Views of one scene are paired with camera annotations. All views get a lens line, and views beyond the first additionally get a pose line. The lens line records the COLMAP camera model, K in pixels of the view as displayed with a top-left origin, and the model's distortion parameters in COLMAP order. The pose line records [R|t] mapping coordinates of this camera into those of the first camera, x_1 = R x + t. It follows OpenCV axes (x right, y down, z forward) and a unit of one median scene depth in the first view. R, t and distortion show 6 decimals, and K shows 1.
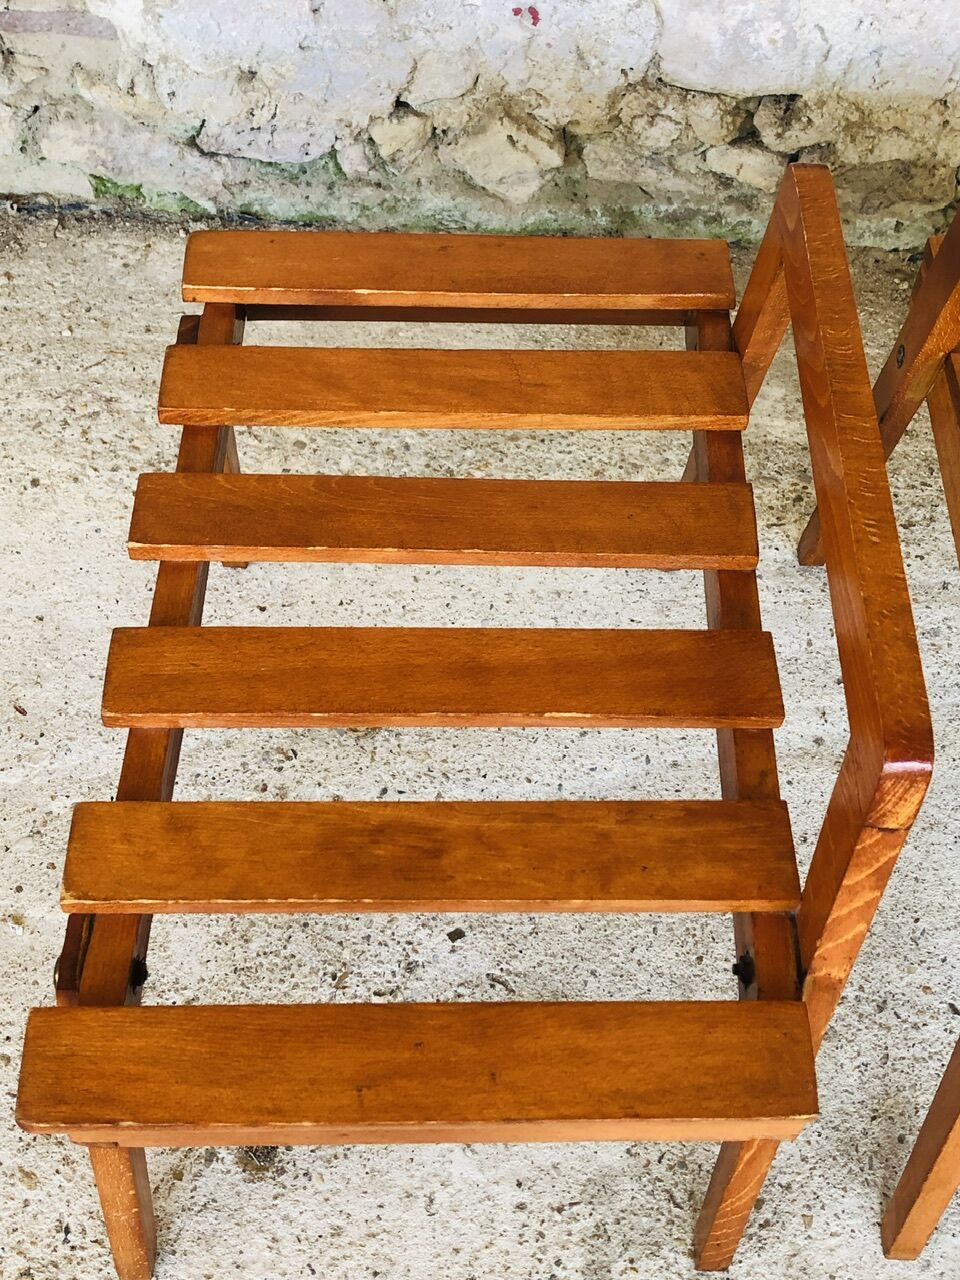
lens RADIAL K [[1533.5, 0, 454.2], [0, 1533.5, 637.2], [0, 0, 1]] dist [0.011629, 0.000000]
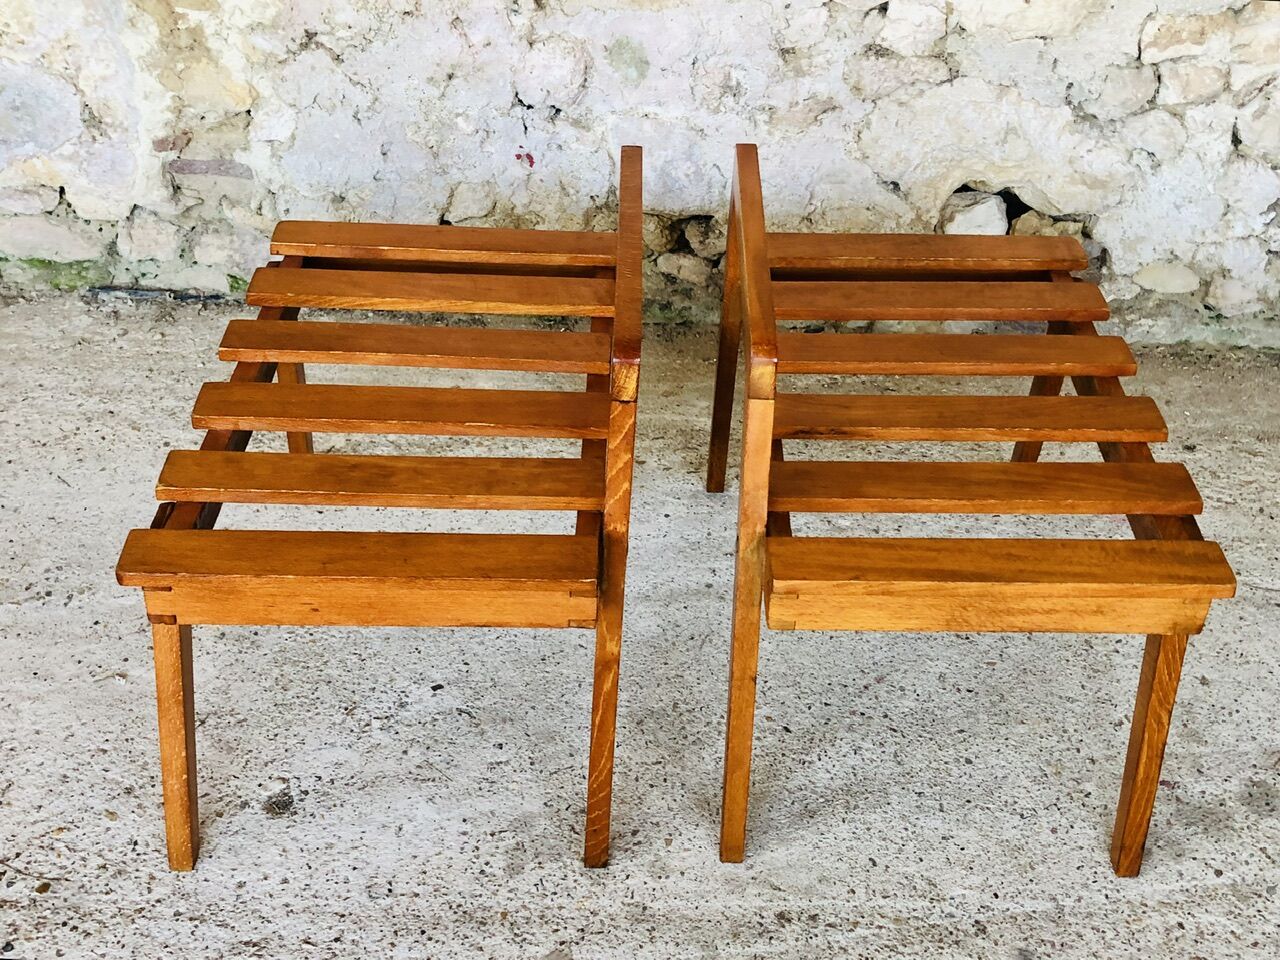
lens RADIAL K [[1526.5, 0, 639.6], [0, 1526.5, 479.2], [0, 0, 1]] dist [0.006456, 0.000000]
pose [[0.999755, 0.002038, 0.022057, 0.125665], [0.005432, 0.942800, -0.333314, 0.388162], [-0.021475, 0.333352, 0.942558, -0.308666]]
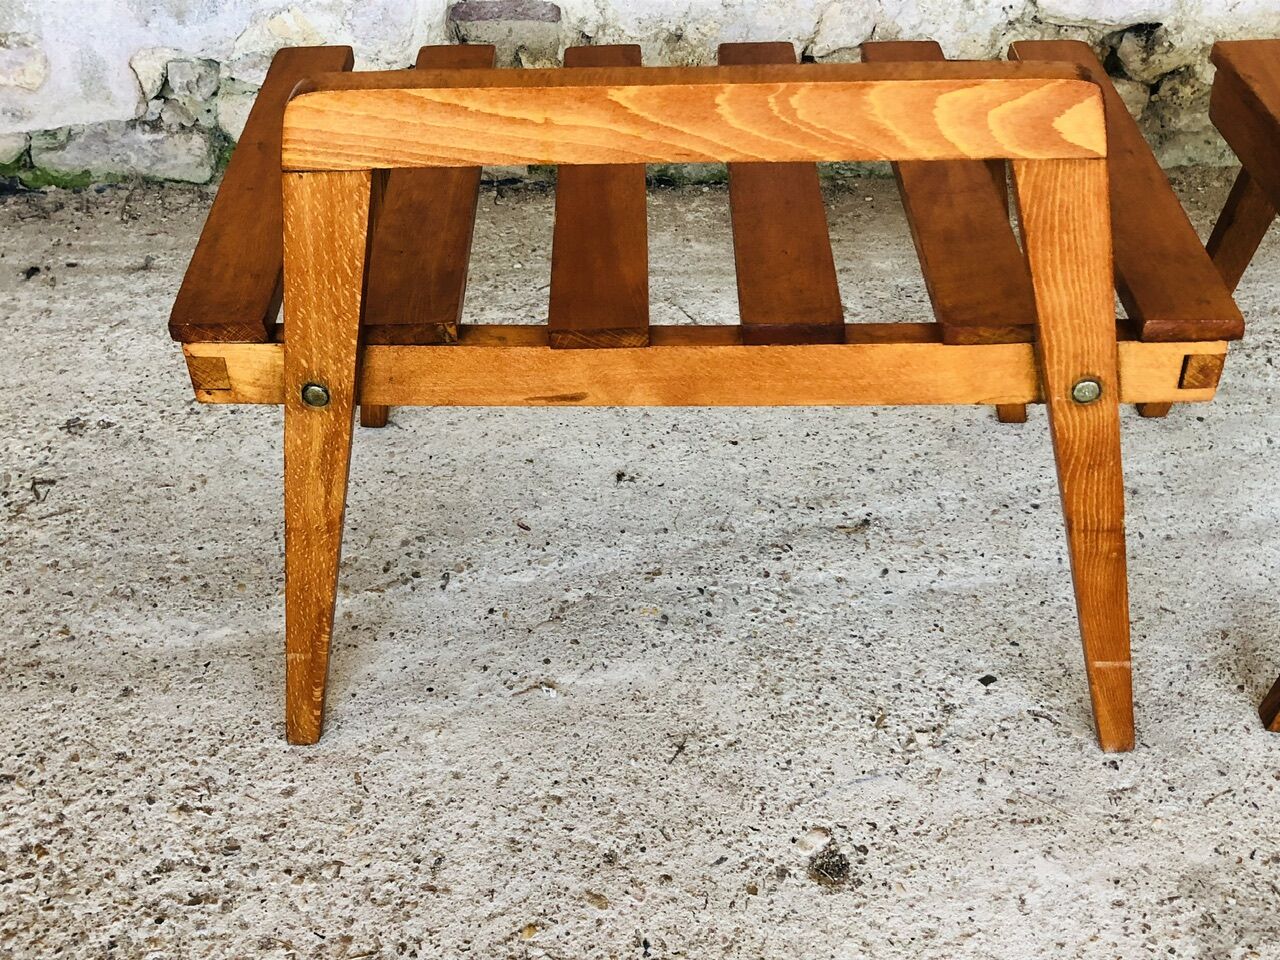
lens RADIAL K [[1449.8, 0, 636.7], [0, 1449.8, 502.1], [0, 0, 1]] dist [0.013776, 0.000000]
pose [[0.998032, -0.057347, -0.025348, -0.157823], [0.048689, 0.963581, -0.262948, 0.258158], [0.039504, 0.261197, 0.964477, 0.042769]]
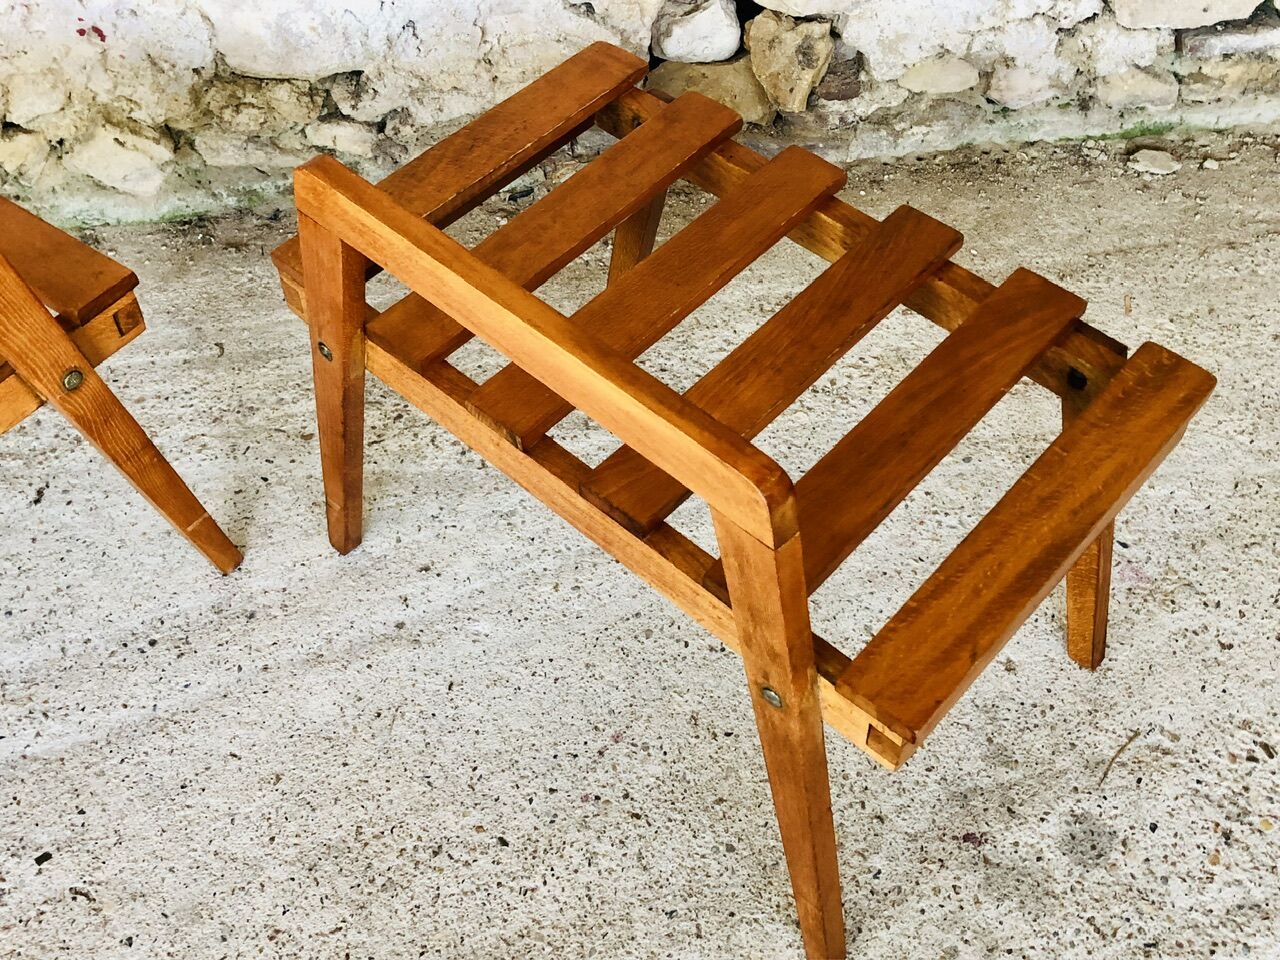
lens RADIAL K [[1449.8, 0, 650.7], [0, 1449.8, 464.6], [0, 0, 1]] dist [0.013776, 0.000000]
pose [[0.983036, -0.154338, 0.099092, 0.291624], [0.163246, 0.982551, -0.089129, 0.067695], [-0.083607, 0.103793, 0.991079, -0.059032]]
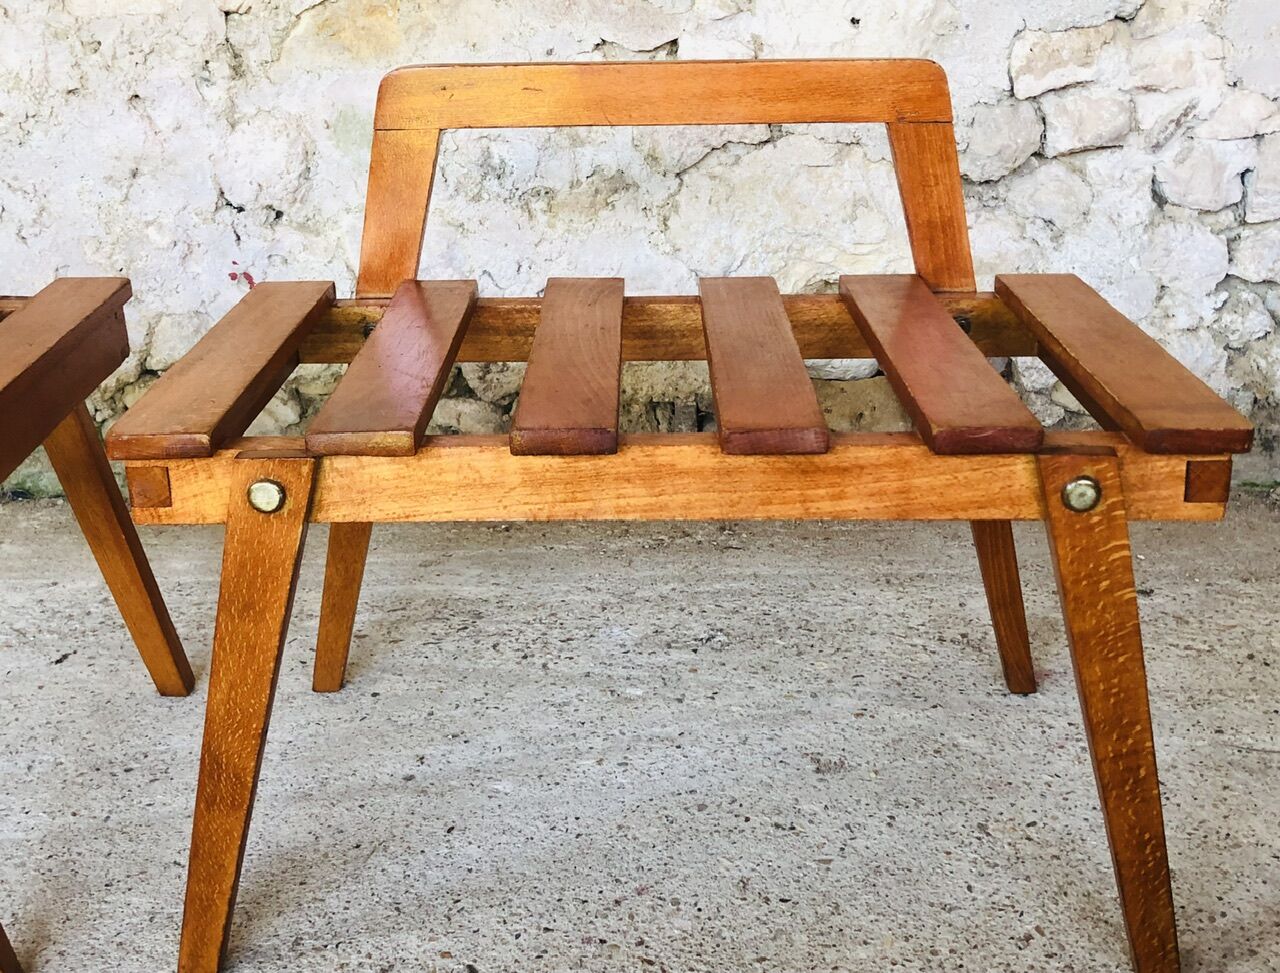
lens RADIAL K [[1559.7, 0, 640.1], [0, 1559.7, 502.6], [0, 0, 1]] dist [0.021853, 0.000000]
pose [[0.998984, -0.044743, -0.005385, 0.344159], [0.034105, 0.828699, -0.558655, 0.407481], [0.029459, 0.557903, 0.829383, 0.111268]]
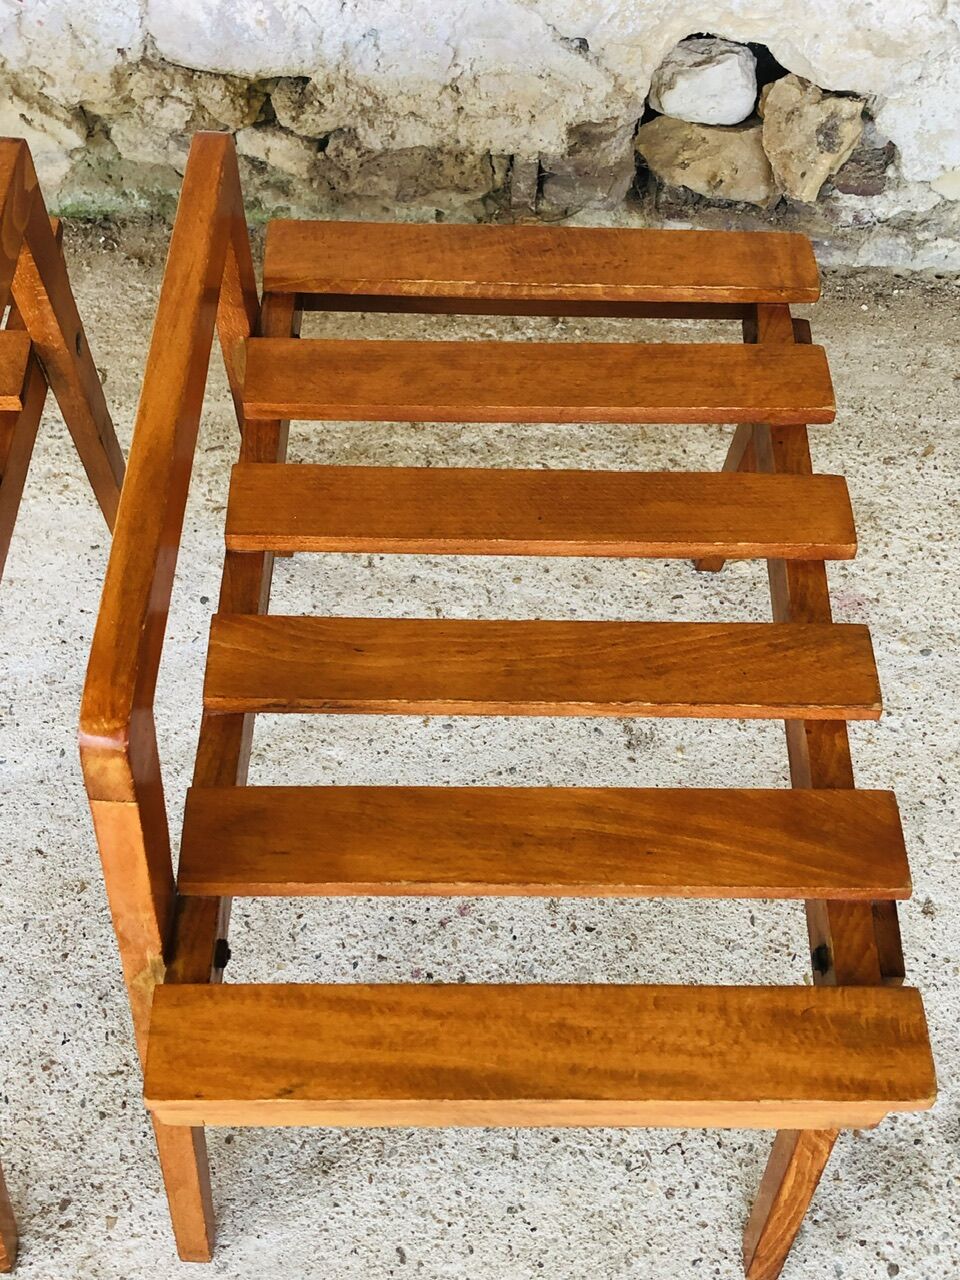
lens RADIAL K [[1533.5, 0, 469.2], [0, 1533.5, 648.0], [0, 0, 1]] dist [0.011629, 0.000000]
pose [[0.999613, 0.009146, 0.026271, 0.312928], [-0.009298, 0.999941, 0.005679, 0.005086], [-0.026218, -0.005921, 0.999639, 0.014084]]
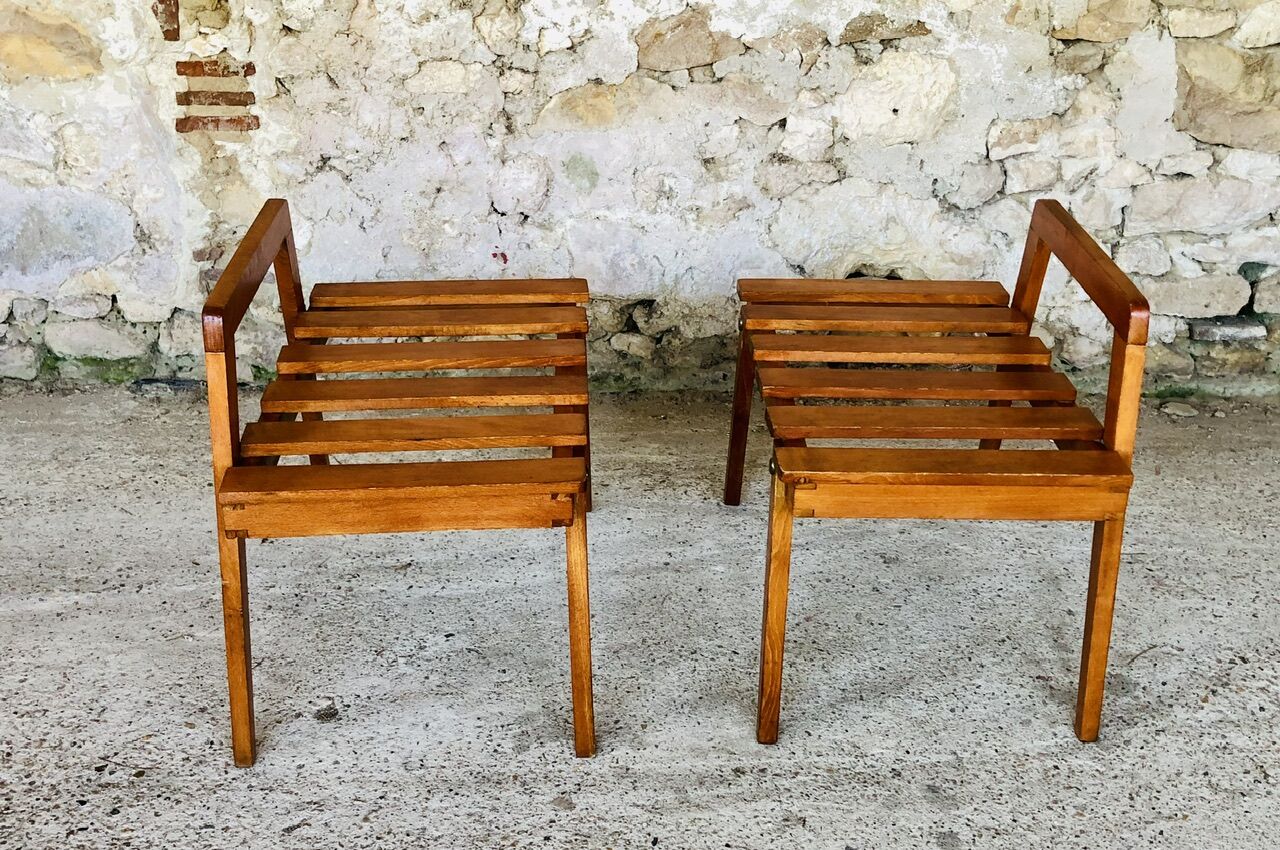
lens RADIAL K [[1476.9, 0, 631.4], [0, 1476.9, 490.3], [0, 0, 1]] dist [0.031124, 0.000000]
pose [[0.997898, -0.032677, 0.055962, 0.095370], [0.055093, 0.882477, -0.467119, 0.674835], [-0.034121, 0.469220, 0.882422, -0.440078]]
